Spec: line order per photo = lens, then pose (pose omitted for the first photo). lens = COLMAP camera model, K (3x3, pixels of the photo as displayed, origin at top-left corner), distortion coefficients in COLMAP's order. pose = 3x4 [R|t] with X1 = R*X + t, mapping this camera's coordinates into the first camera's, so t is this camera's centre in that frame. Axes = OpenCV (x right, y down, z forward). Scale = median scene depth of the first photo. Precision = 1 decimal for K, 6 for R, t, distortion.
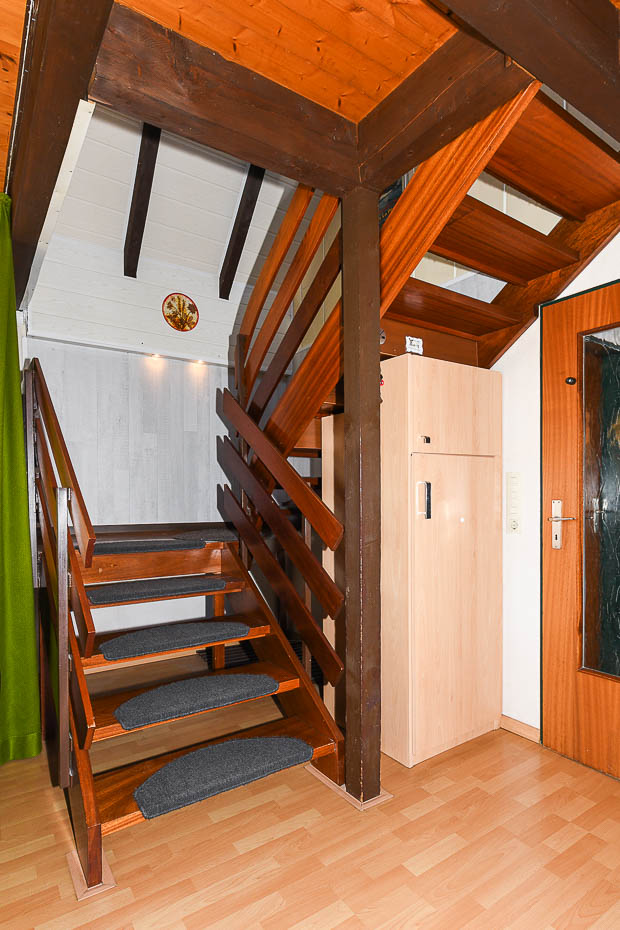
lens RADIAL K [[504.2, 0, 297.2], [0, 504.2, 501.5], [0, 0, 1]] dist [-0.003031, -0.002652]
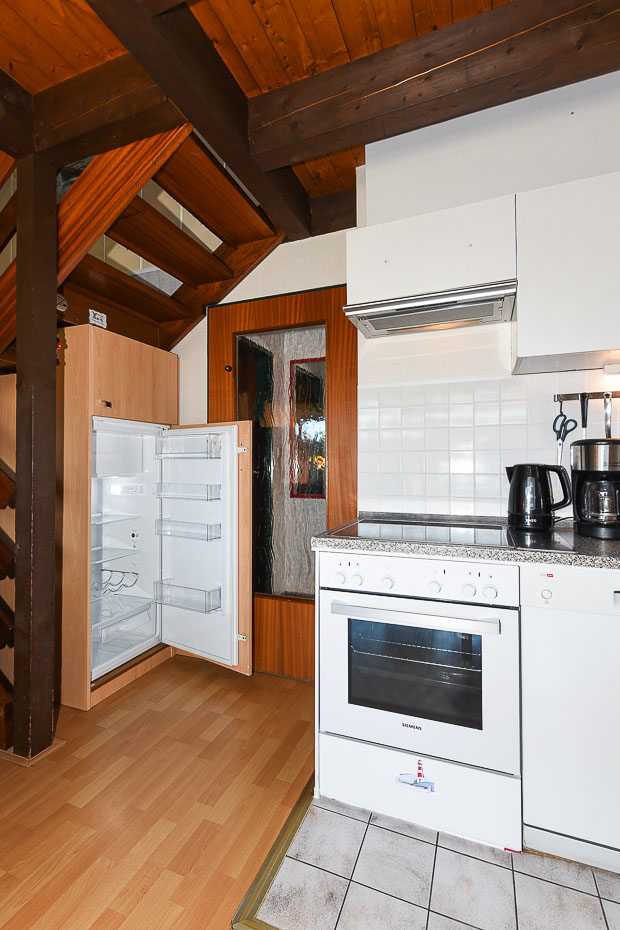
lens RADIAL K [[441.3, 0, 300.4], [0, 441.3, 459.7], [0, 0, 1]] dist [0.000756, -0.004090]
pose [[0.830055, 0.012370, 0.557545, 0.073012], [0.005521, 0.999523, -0.030395, 0.031359], [-0.557655, 0.028308, 0.829590, -0.037810]]
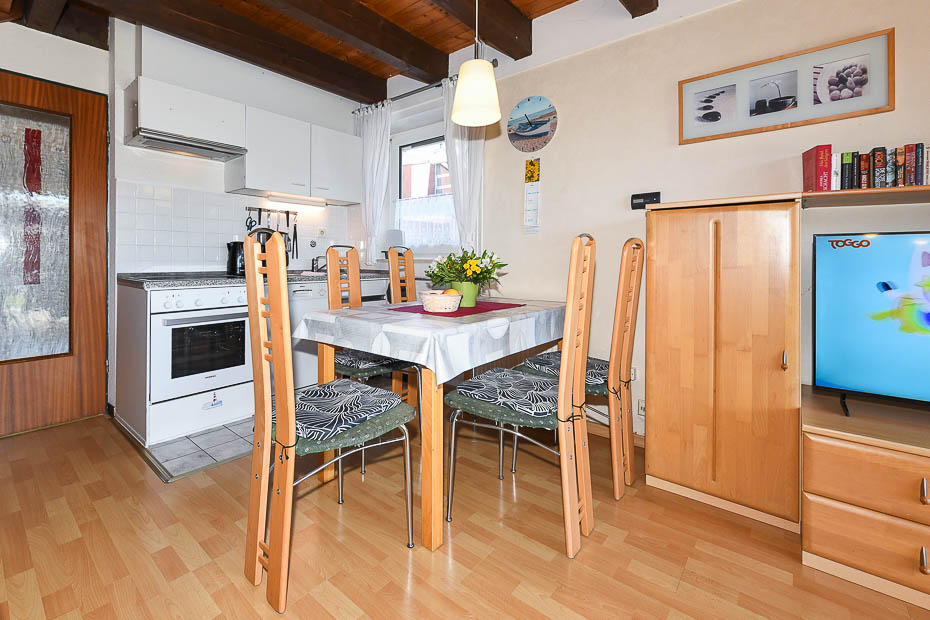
lens RADIAL K [[403.8, 0, 433.8], [0, 403.8, 259.4], [0, 0, 1]] dist [0.000132, -0.001842]
pose [[-0.270563, 0.000972, 0.962702, -0.797900], [0.009213, 0.999956, 0.001580, 0.091227], [-0.962658, 0.009297, -0.270561, 0.150027]]
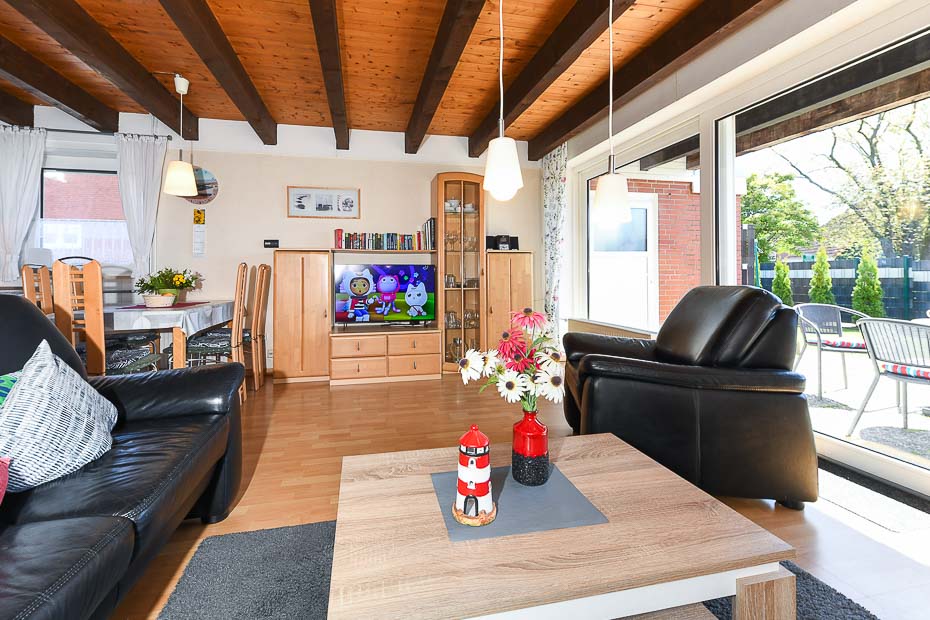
lens RADIAL K [[403.8, 0, 440.1], [0, 403.8, 274.9], [0, 0, 1]] dist [0.000132, -0.001842]
pose [[-0.928885, 0.007208, 0.370298, -1.526739], [0.011621, 0.999886, 0.009687, 0.089822], [-0.370186, 0.013301, -0.928863, 0.968402]]
